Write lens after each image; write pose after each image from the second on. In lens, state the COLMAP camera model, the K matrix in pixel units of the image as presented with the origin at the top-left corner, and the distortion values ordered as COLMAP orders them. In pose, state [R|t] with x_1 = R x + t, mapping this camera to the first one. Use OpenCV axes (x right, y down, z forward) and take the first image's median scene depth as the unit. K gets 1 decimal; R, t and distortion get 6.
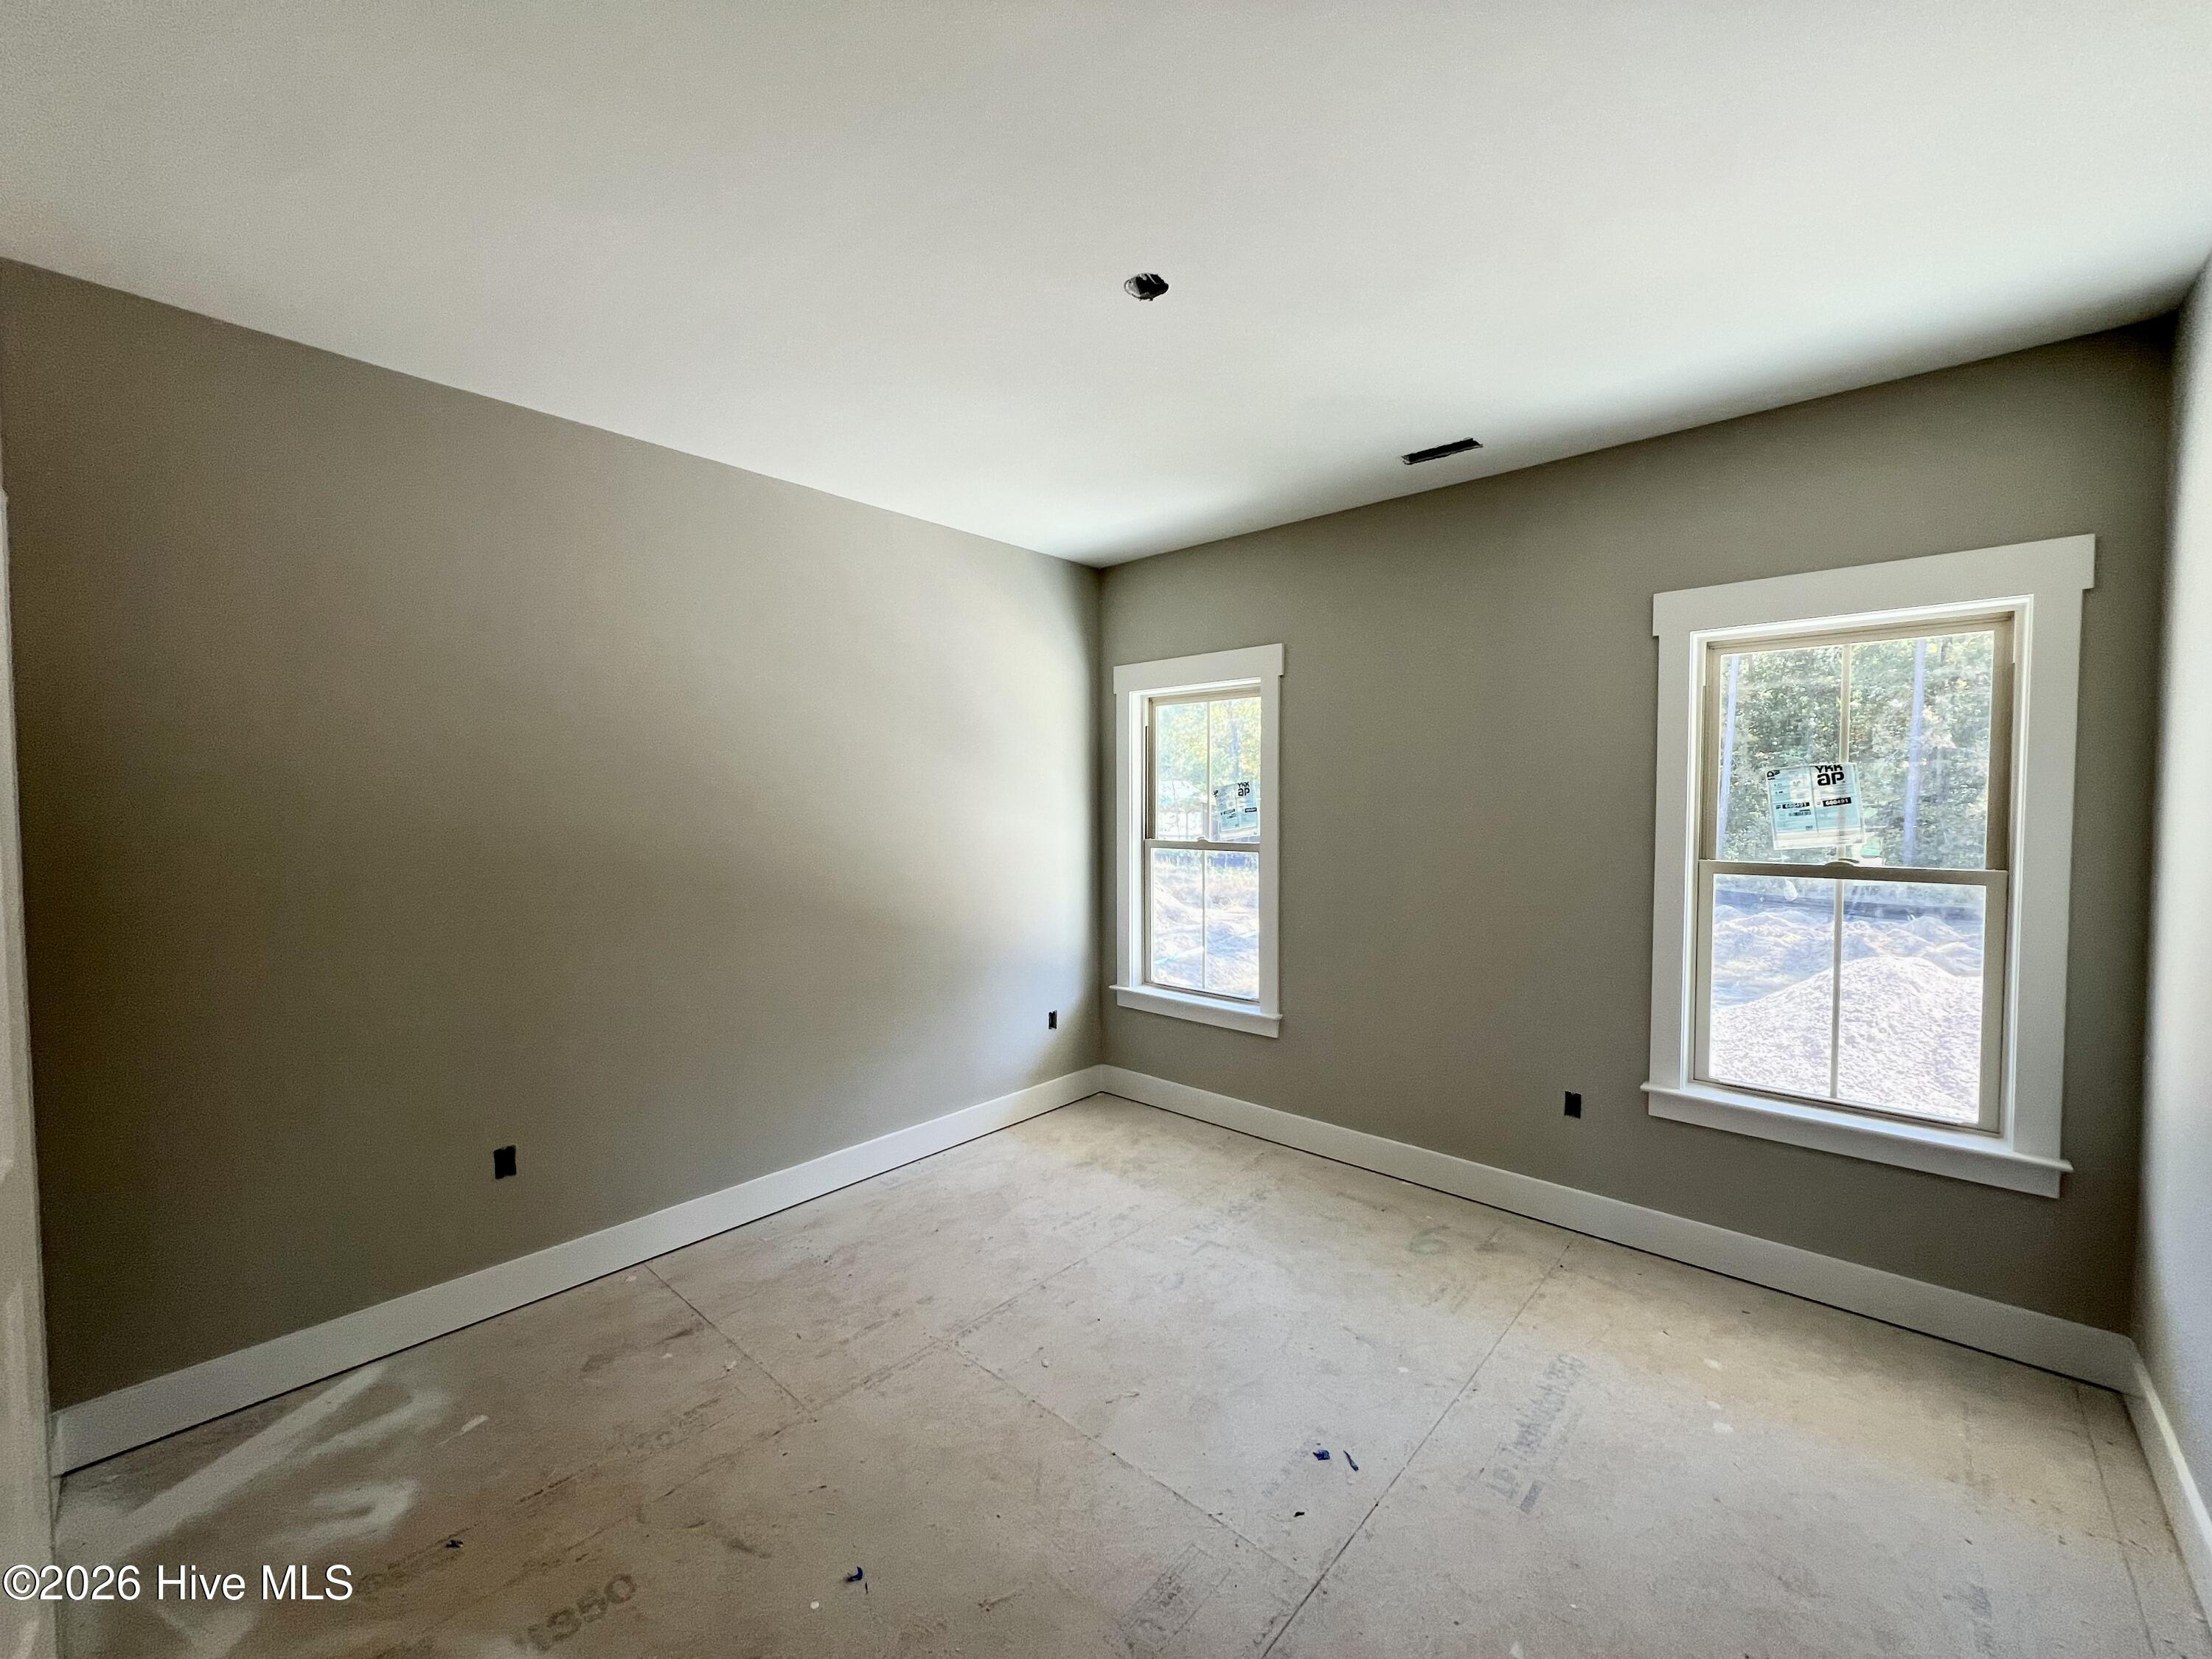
lens RADIAL K [[900.2, 0, 1106.0], [0, 900.2, 829.5], [0, 0, 1]] dist [0.020478, 0.000124]
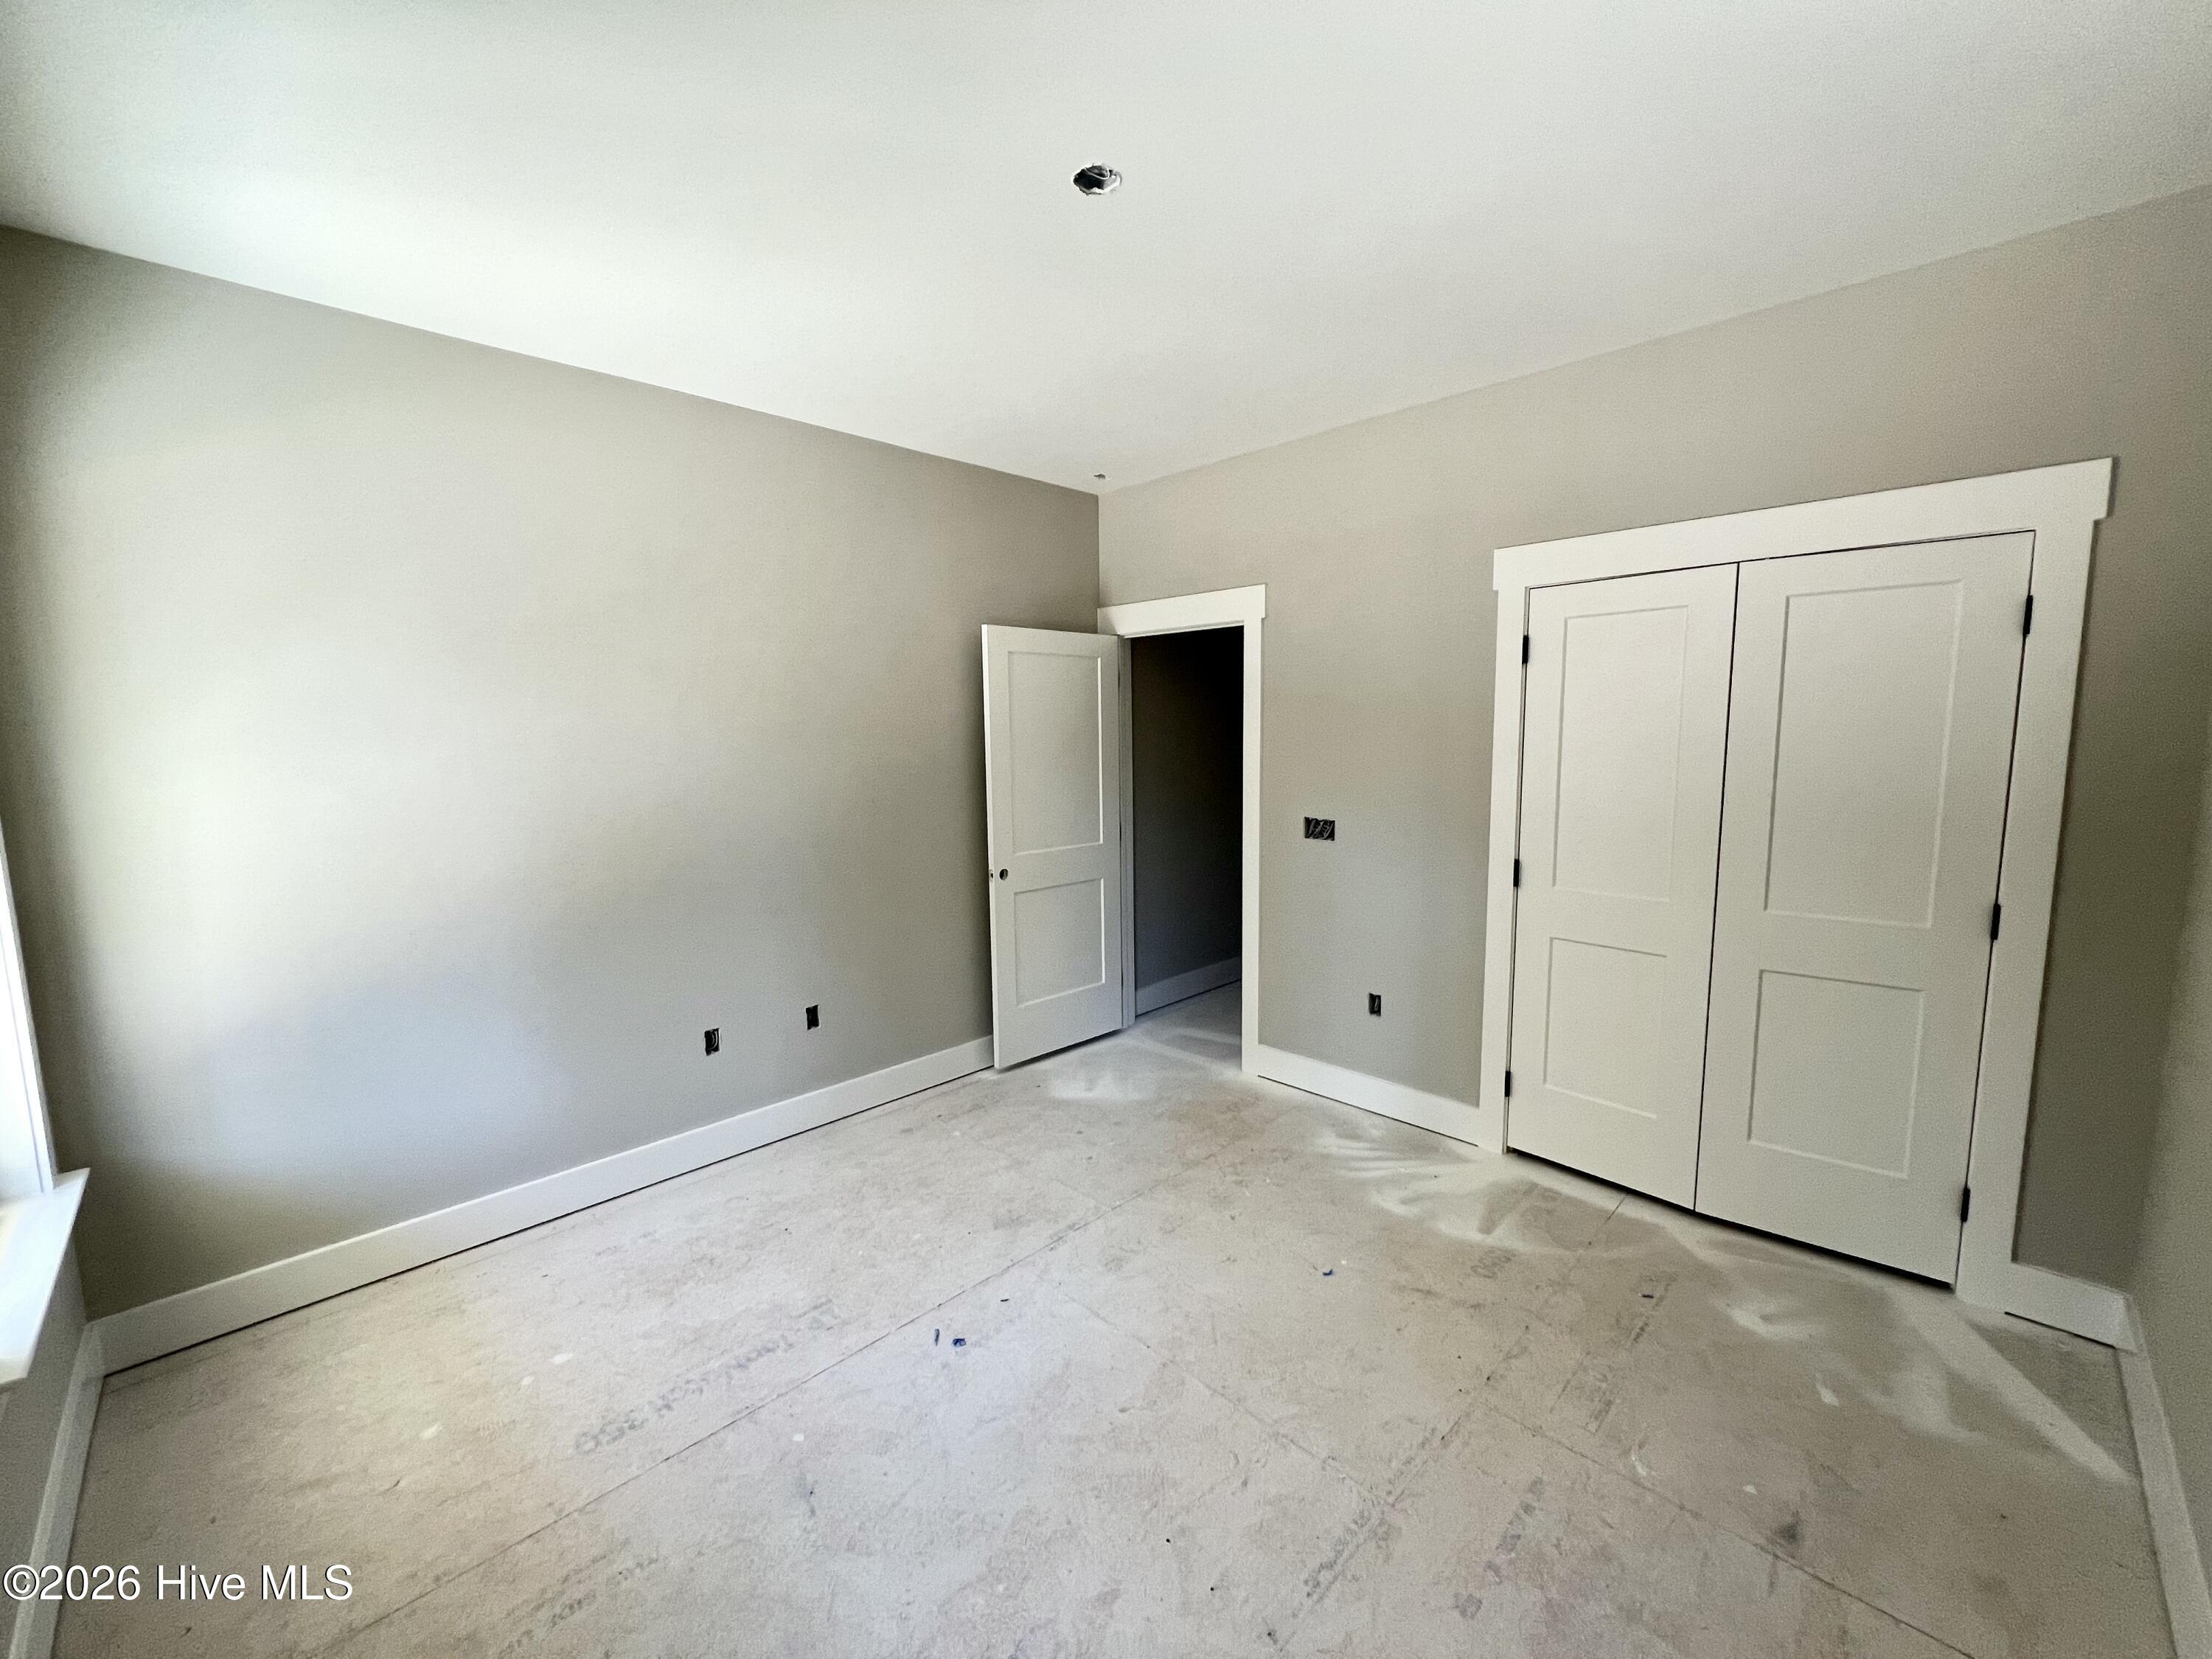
lens RADIAL K [[900.2, 0, 1106.0], [0, 900.2, 829.5], [0, 0, 1]] dist [0.020478, 0.000124]
pose [[-0.998923, 0.011723, 0.044903, 0.002574], [0.018232, 0.988905, 0.147428, -0.080196], [-0.042676, 0.148088, -0.988053, 1.858991]]
